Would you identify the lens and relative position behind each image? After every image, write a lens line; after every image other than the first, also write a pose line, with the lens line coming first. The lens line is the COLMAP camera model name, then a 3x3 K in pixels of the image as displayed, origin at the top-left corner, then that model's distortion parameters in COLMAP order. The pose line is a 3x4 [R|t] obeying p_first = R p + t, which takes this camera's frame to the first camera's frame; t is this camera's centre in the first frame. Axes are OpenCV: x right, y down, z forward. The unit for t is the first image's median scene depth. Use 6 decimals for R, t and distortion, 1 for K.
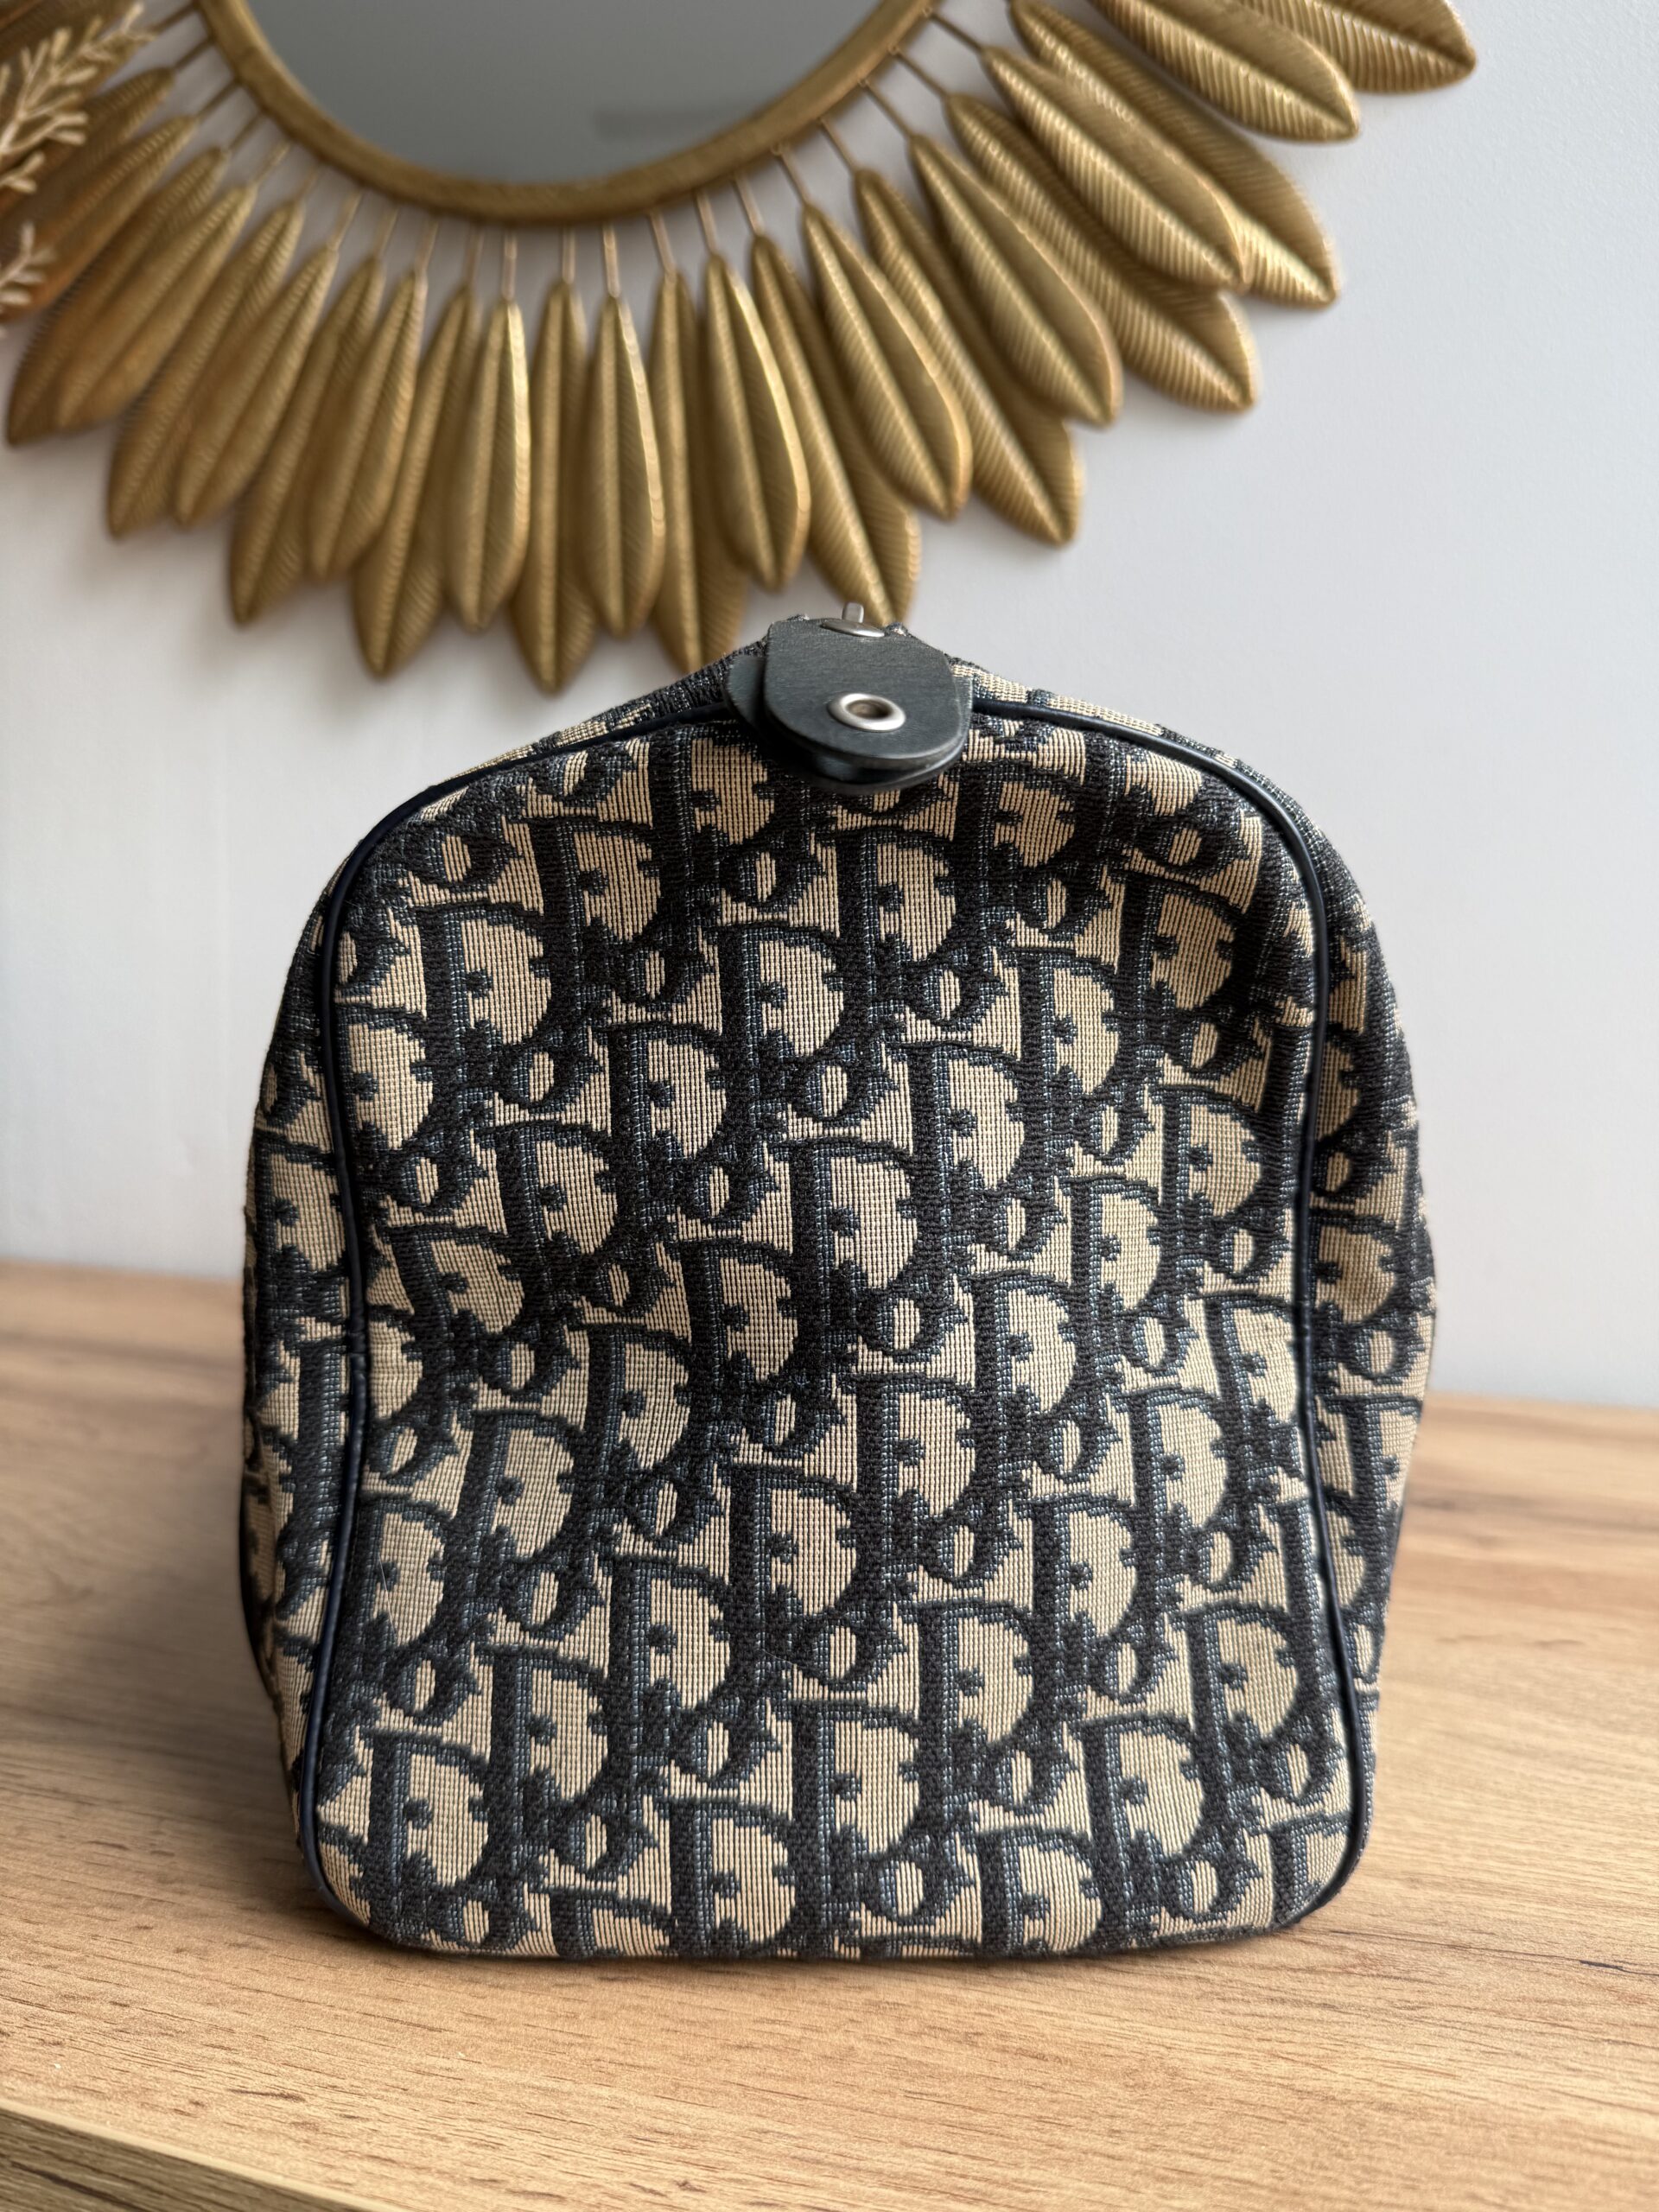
lens RADIAL K [[1728.5, 0, 796.3], [0, 1728.5, 1118.3], [0, 0, 1]] dist [-0.028532, 0.003969]
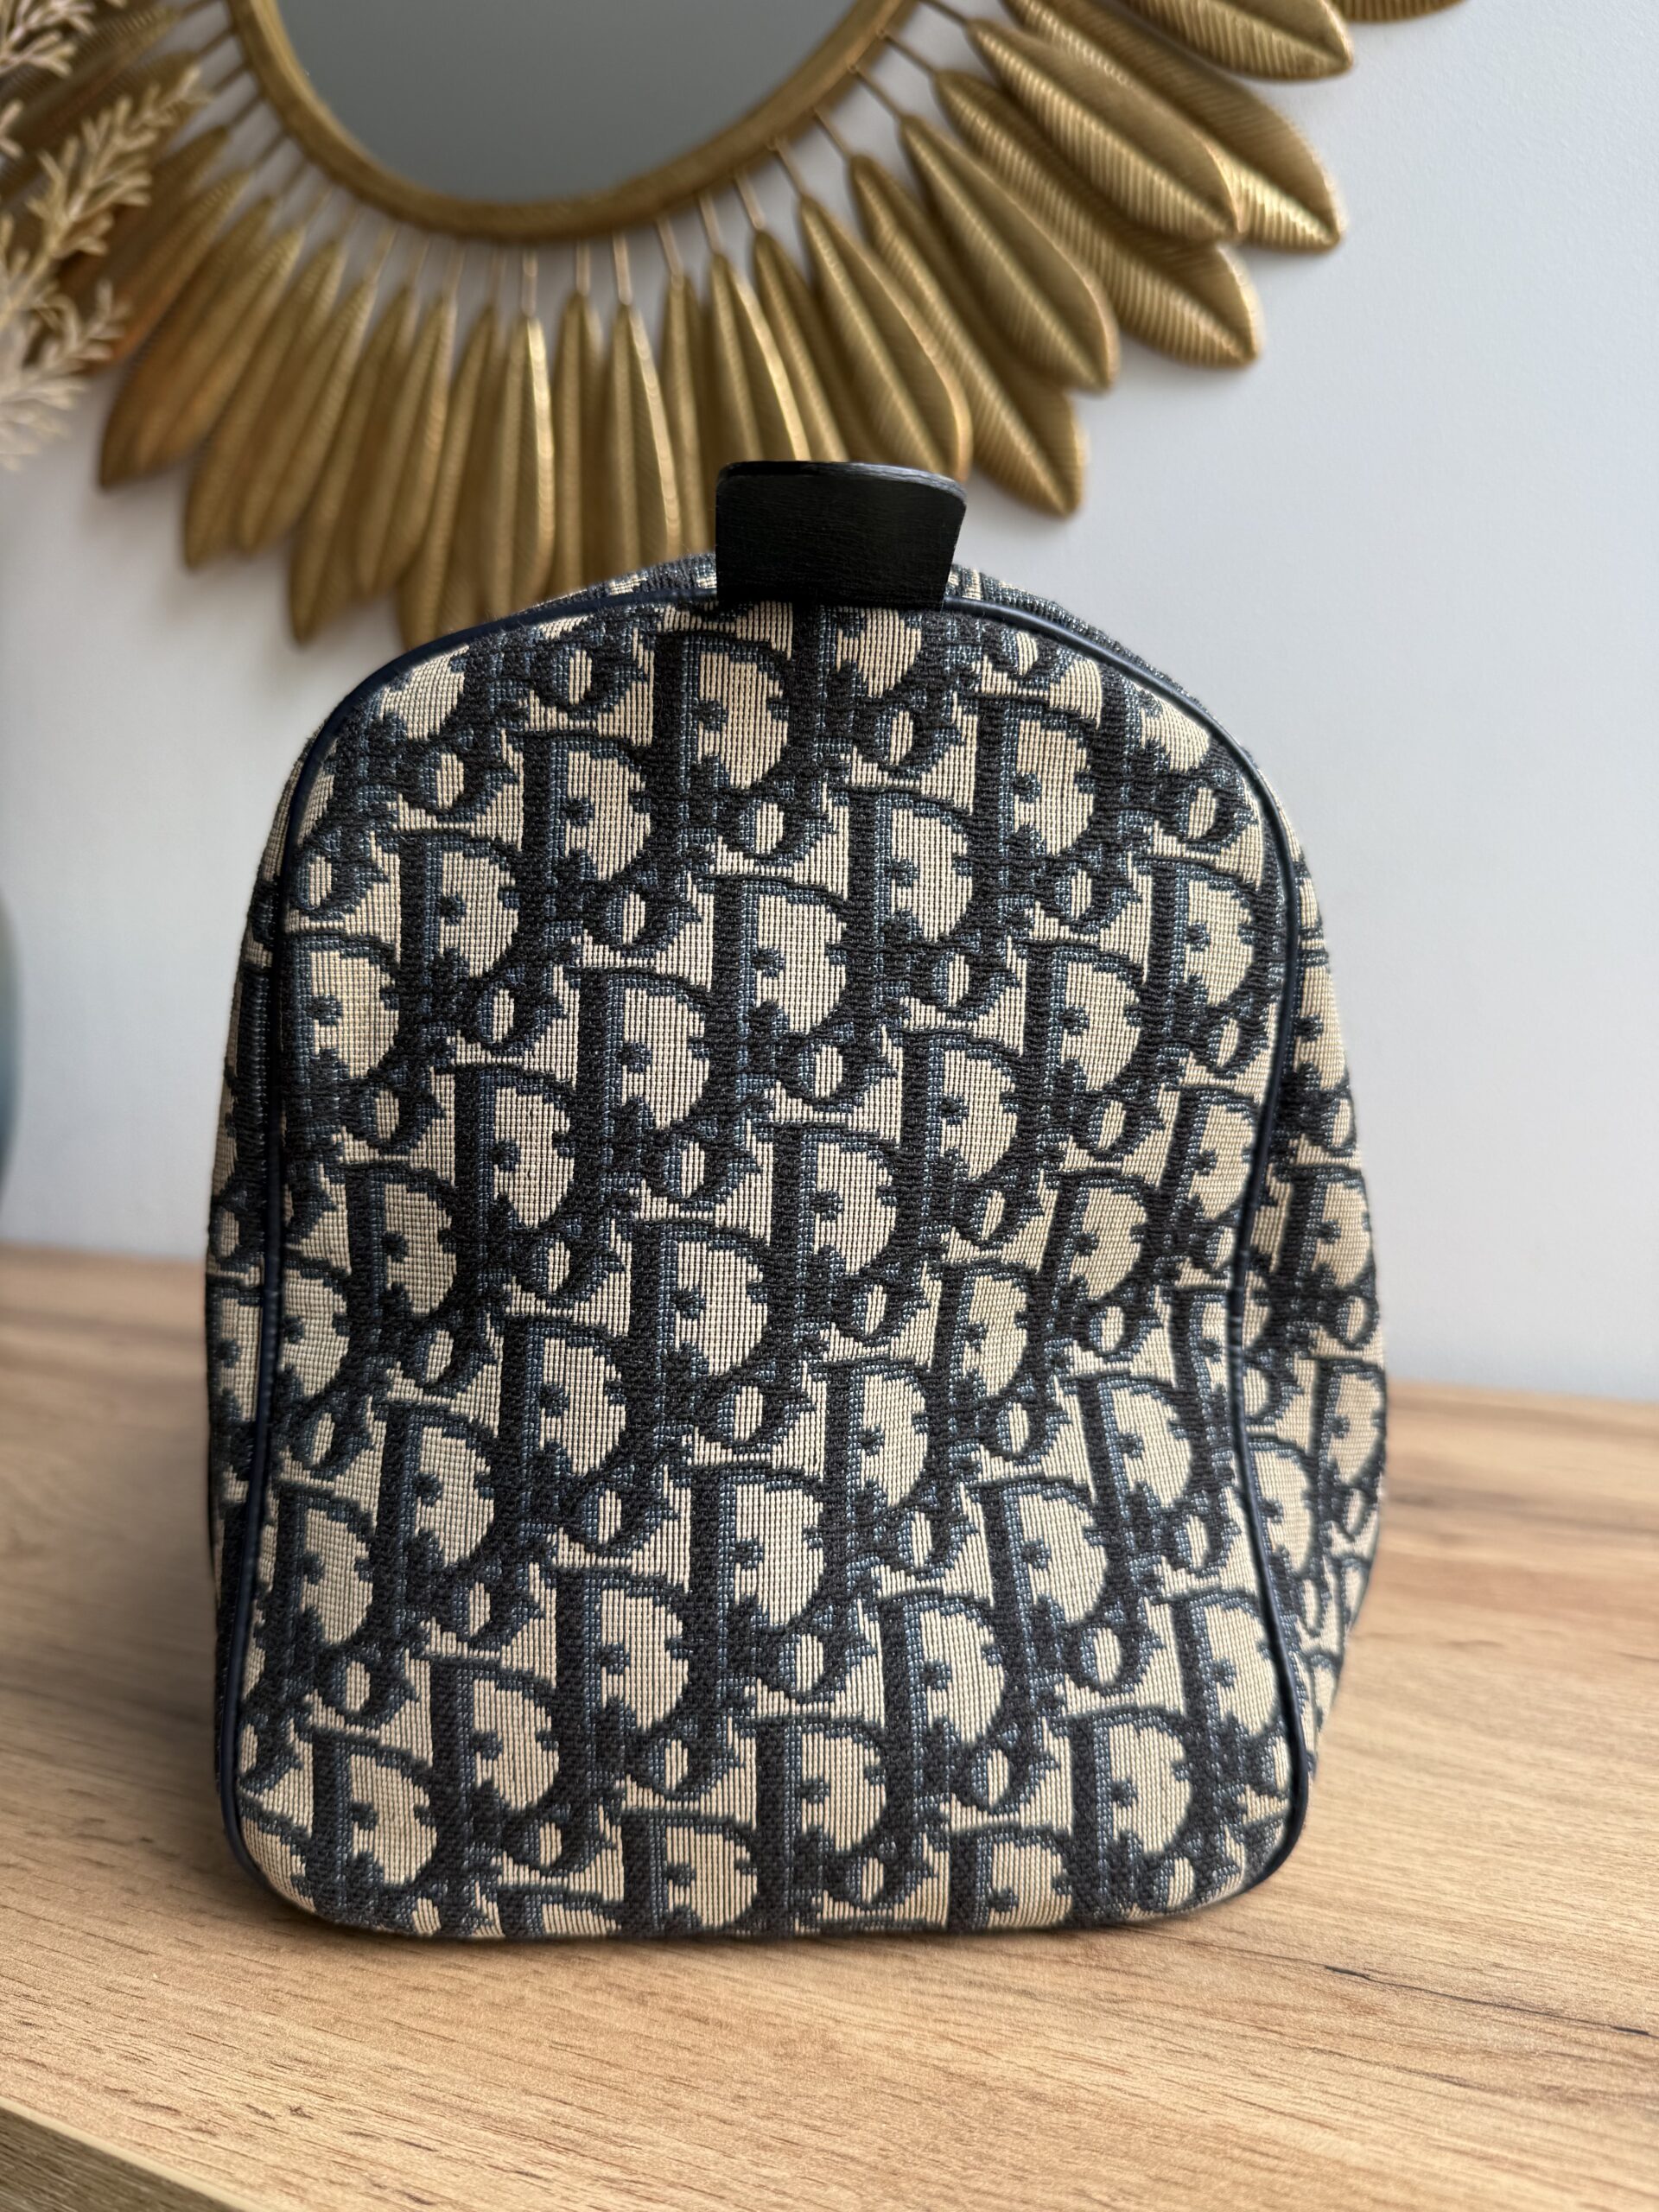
lens RADIAL K [[1728.5, 0, 779.6], [0, 1728.5, 1111.3], [0, 0, 1]] dist [-0.028532, 0.003969]
pose [[0.987563, -0.012798, -0.156704, 0.149835], [0.010915, 0.999858, -0.012872, 0.016918], [0.156846, 0.011002, 0.987562, 0.012256]]
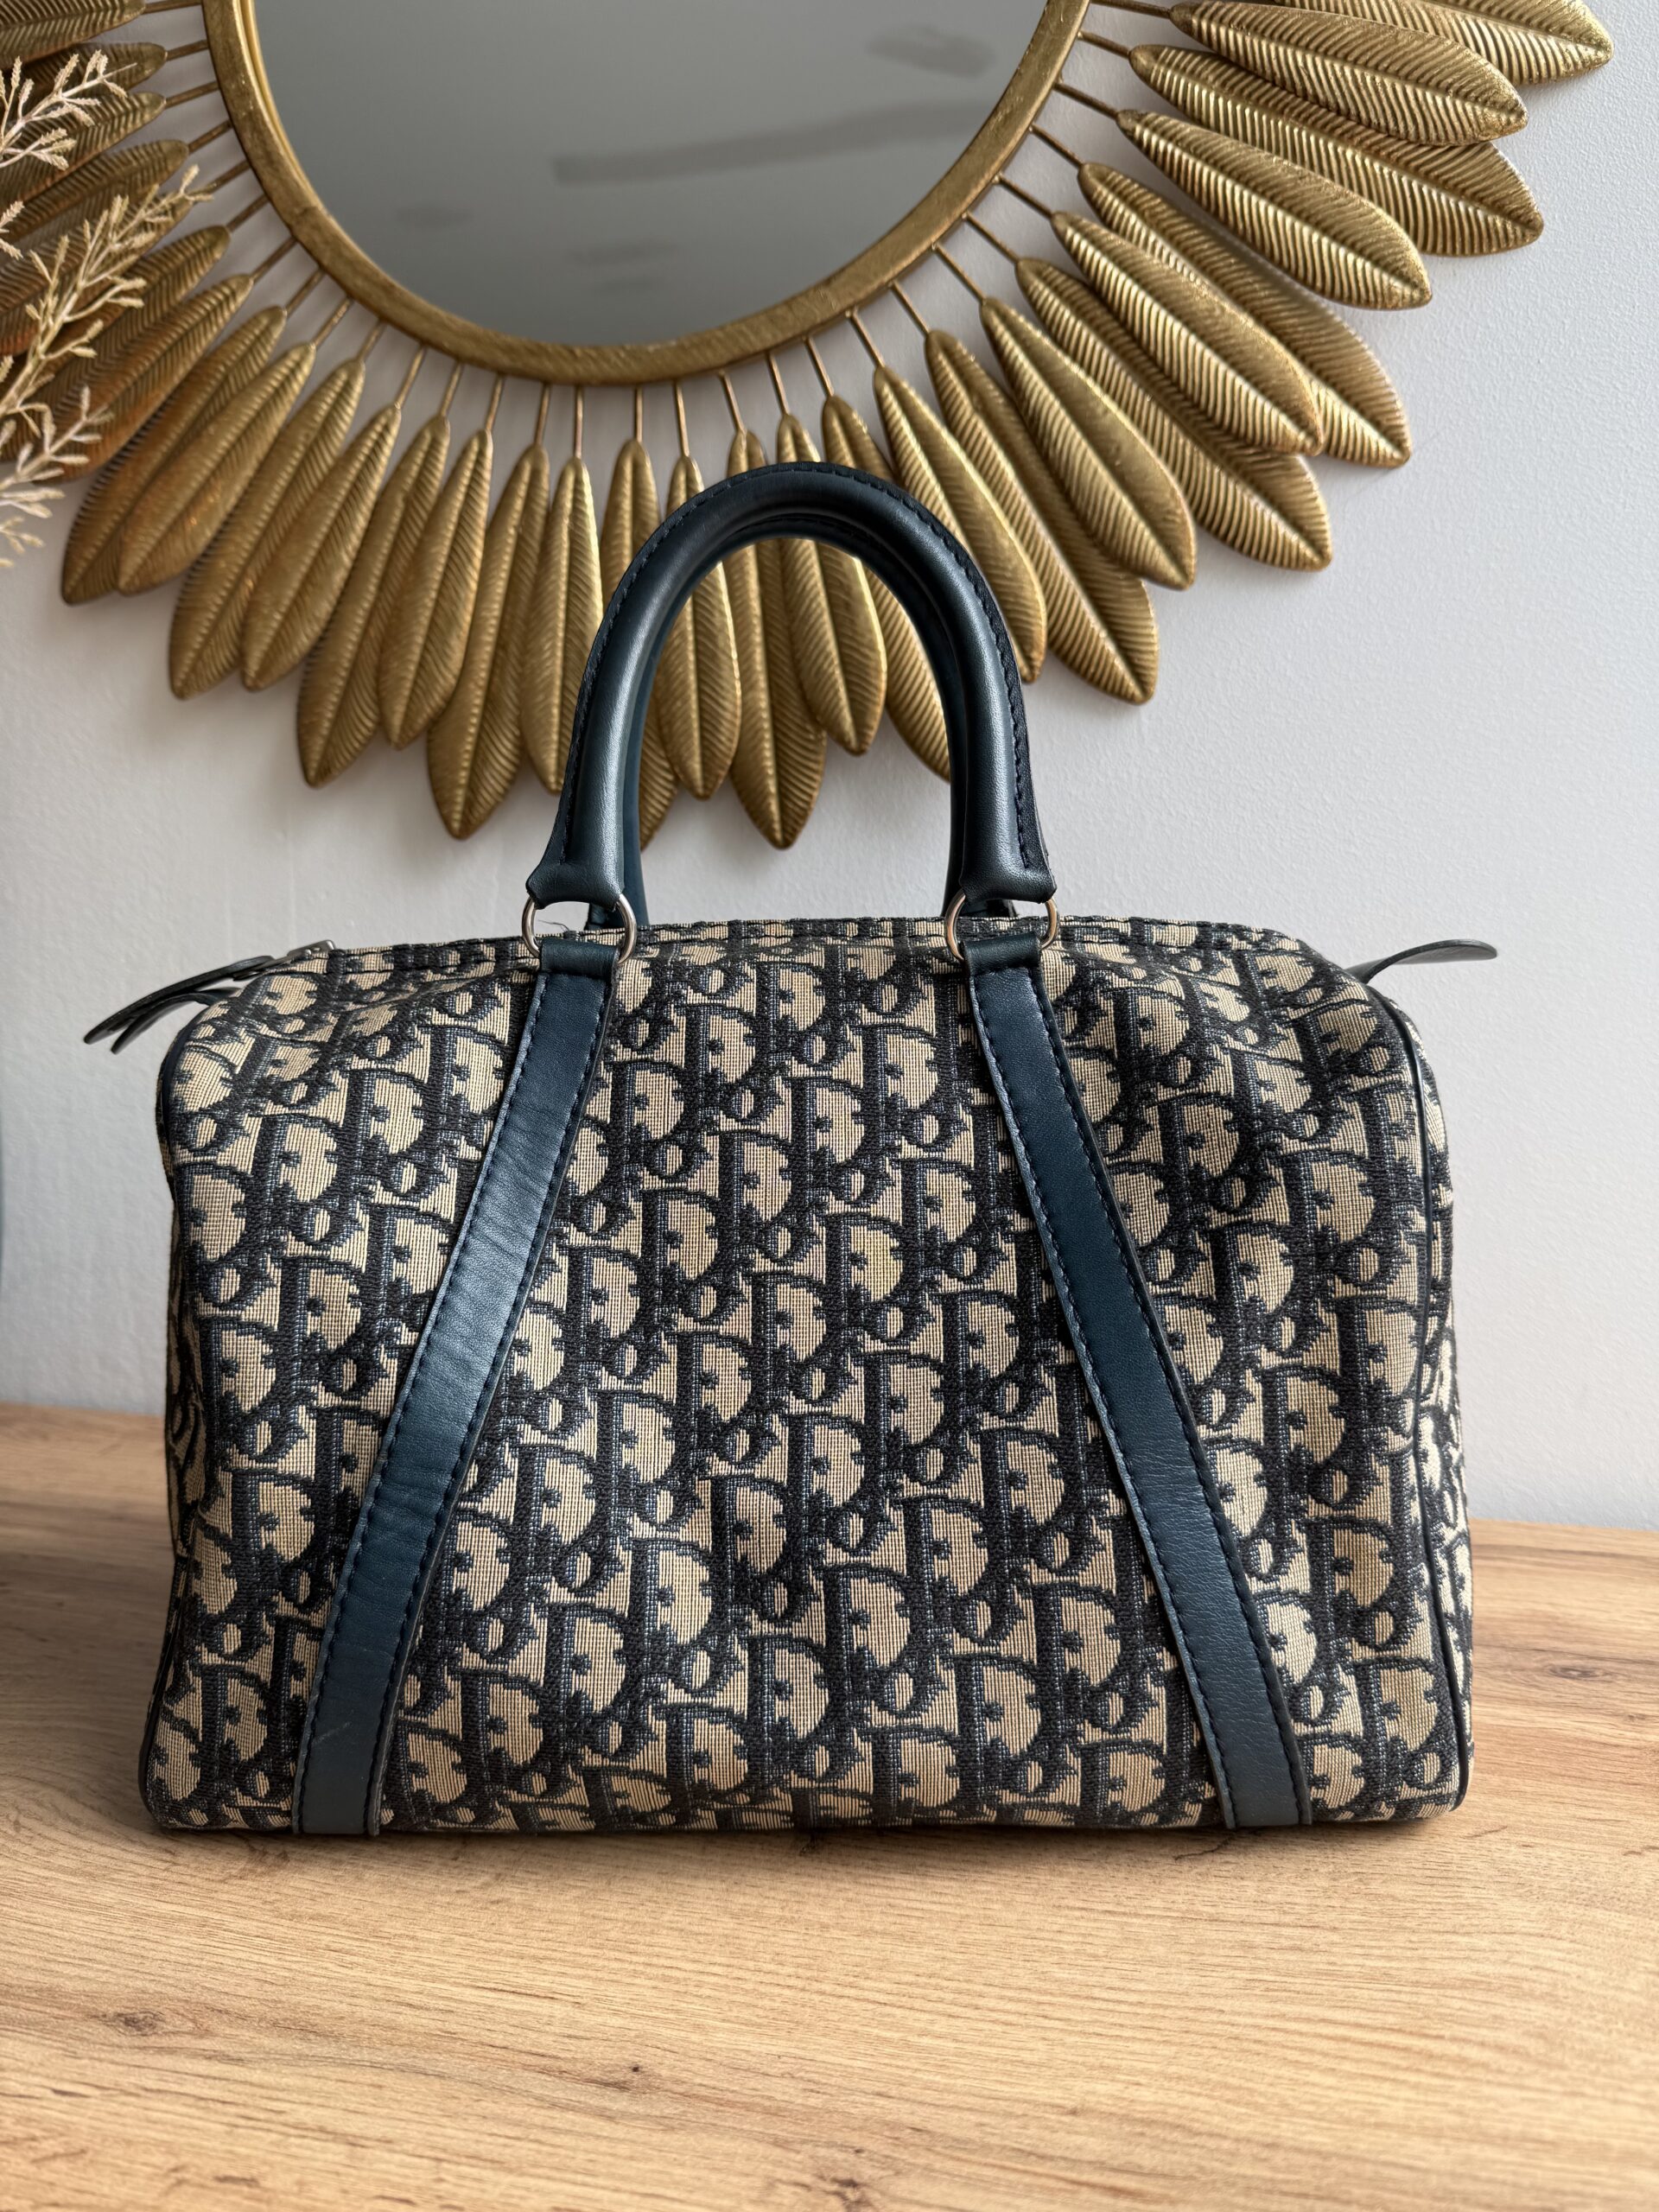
lens RADIAL K [[1728.5, 0, 796.1], [0, 1728.5, 1085.1], [0, 0, 1]] dist [-0.028532, 0.003969]
pose [[0.999009, -0.033431, 0.029380, -0.091407], [0.033677, 0.999401, -0.007932, -0.110074], [-0.029097, 0.008914, 0.999537, -0.004851]]
